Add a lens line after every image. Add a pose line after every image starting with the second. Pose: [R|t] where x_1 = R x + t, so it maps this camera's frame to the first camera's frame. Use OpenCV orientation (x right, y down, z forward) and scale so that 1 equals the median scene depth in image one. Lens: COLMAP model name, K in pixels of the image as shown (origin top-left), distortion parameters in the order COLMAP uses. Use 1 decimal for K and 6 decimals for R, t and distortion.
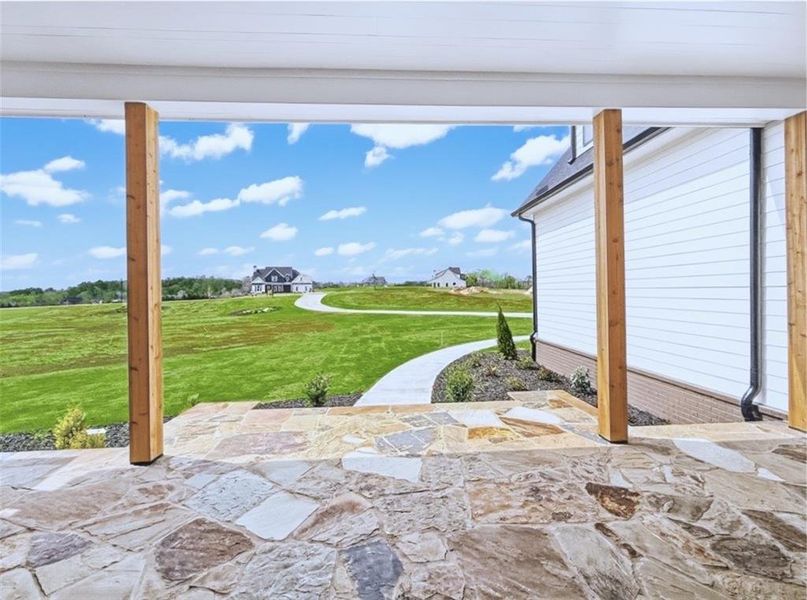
lens RADIAL K [[340.6, 0, 403.3], [0, 340.6, 290.3], [0, 0, 1]] dist [0.000481, -0.000070]
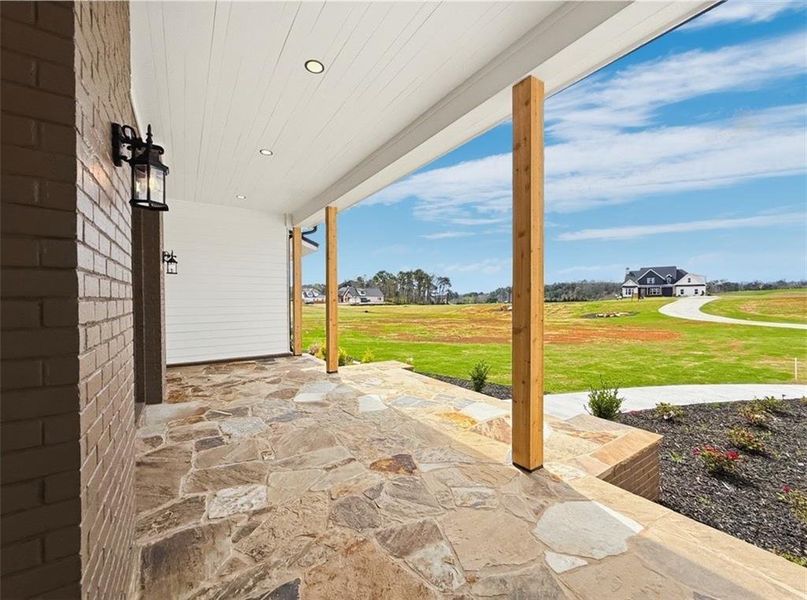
lens RADIAL K [[326.1, 0, 405.0], [0, 326.1, 301.4], [0, 0, 1]] dist [-0.000307, -0.000133]
pose [[0.511896, 0.019094, -0.858835, 1.182685], [0.001257, 0.999735, 0.022976, 0.002782], [0.859046, -0.012841, 0.511737, 0.323157]]
